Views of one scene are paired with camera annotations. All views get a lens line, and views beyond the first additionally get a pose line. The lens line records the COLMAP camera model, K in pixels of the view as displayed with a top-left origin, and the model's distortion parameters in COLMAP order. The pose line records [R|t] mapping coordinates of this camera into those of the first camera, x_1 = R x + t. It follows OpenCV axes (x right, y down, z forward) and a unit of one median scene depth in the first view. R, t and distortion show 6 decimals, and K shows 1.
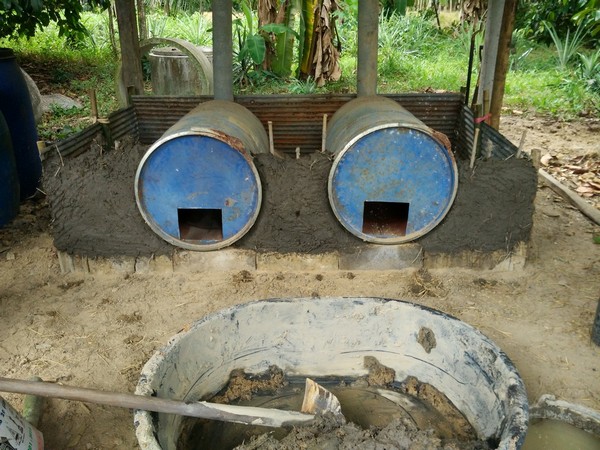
lens RADIAL K [[521.8, 0, 300.0], [0, 521.8, 225.0], [0, 0, 1]] dist [-0.004113, -0.013535]
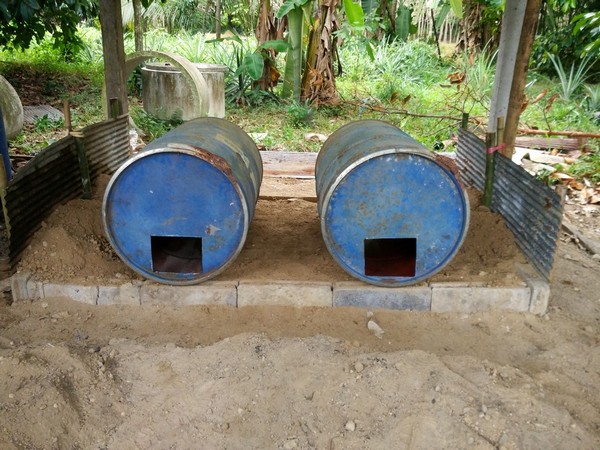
lens RADIAL K [[521.8, 0, 300.0], [0, 521.8, 225.0], [0, 0, 1]] dist [-0.004113, -0.013535]
pose [[0.999307, 0.035891, 0.009863, 0.002122], [-0.035421, 0.998390, -0.044305, -0.007968], [-0.011437, 0.043925, 0.998969, 0.051710]]
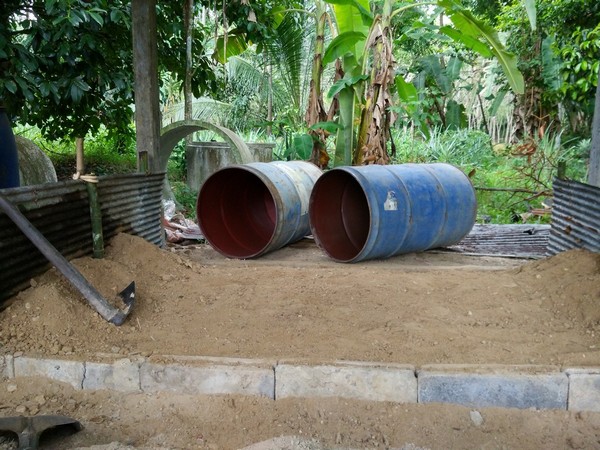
lens RADIAL K [[526.7, 0, 300.0], [0, 526.7, 225.0], [0, 0, 1]] dist [0.004017, -0.065572]
pose [[0.995760, 0.028743, -0.087384, -0.005702], [-0.047813, 0.973254, -0.224702, 0.008174], [0.078588, 0.227927, 0.970501, 0.145099]]
